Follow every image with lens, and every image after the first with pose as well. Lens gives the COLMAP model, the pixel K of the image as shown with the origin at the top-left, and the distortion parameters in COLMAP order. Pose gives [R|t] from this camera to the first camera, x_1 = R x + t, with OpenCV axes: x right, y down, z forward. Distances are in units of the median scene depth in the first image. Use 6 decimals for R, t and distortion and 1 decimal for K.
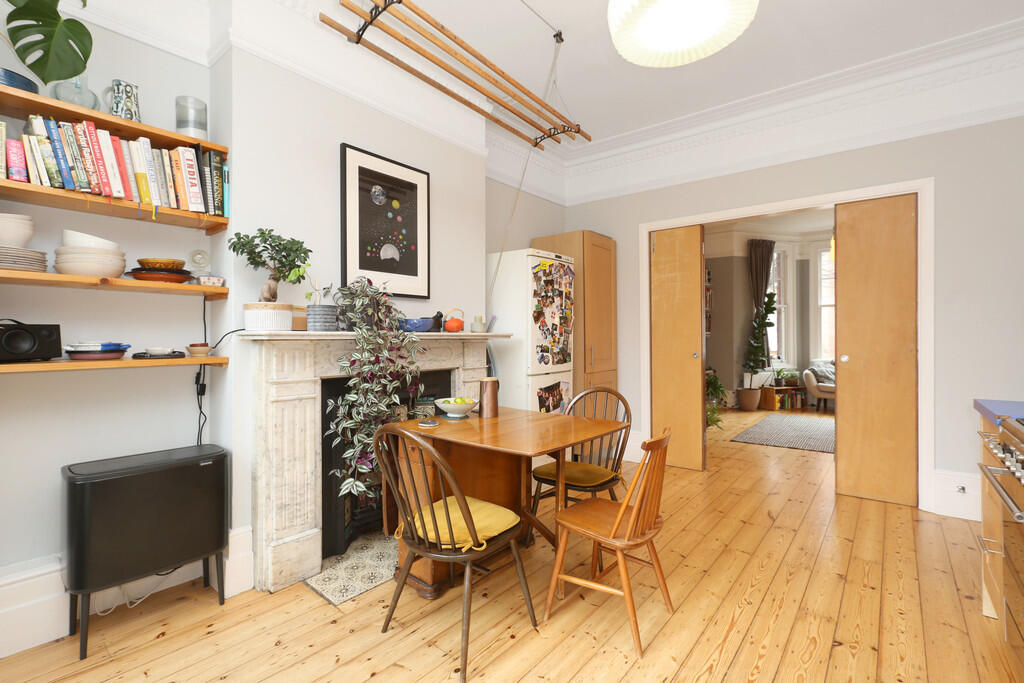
lens RADIAL K [[473.9, 0, 516.7], [0, 473.9, 337.5], [0, 0, 1]] dist [-0.001722, -0.000124]
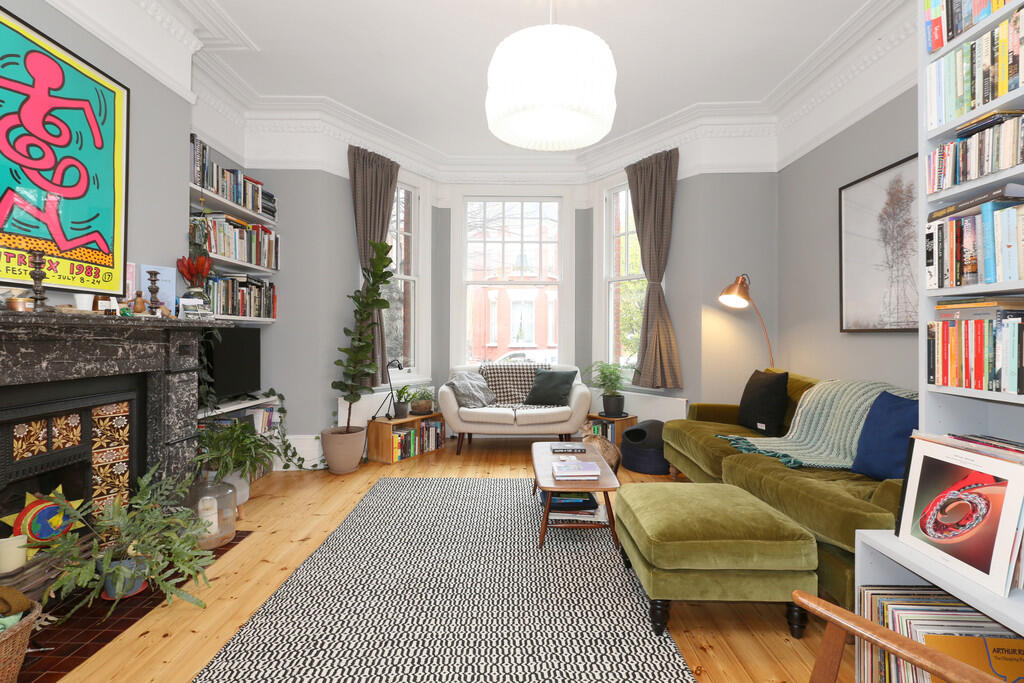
lens RADIAL K [[473.9, 0, 511.5], [0, 473.9, 336.8], [0, 0, 1]] dist [-0.001722, -0.000124]
pose [[0.792699, 0.001965, 0.609611, 0.315028], [-0.004410, 0.999987, 0.002511, 0.005985], [-0.609598, -0.004679, 0.792697, 0.474216]]
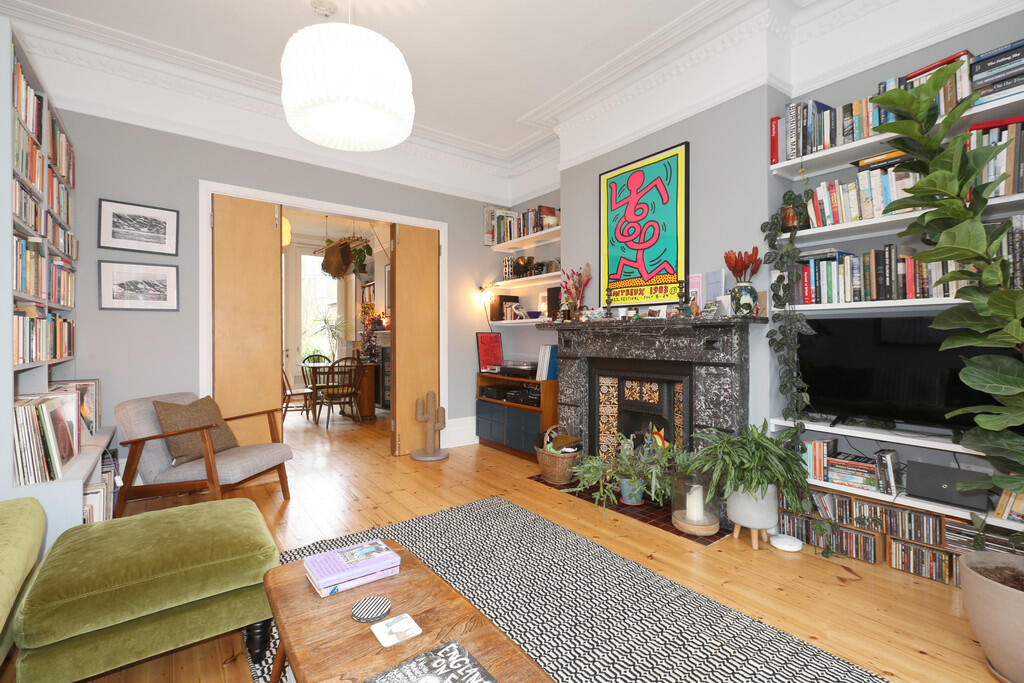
lens RADIAL K [[473.9, 0, 513.8], [0, 473.9, 337.2], [0, 0, 1]] dist [-0.001722, -0.000124]
pose [[-0.277979, -0.001378, -0.960586, 0.865734], [0.002702, 0.999994, -0.002216, 0.013616], [0.960583, -0.003212, -0.277973, 0.963462]]
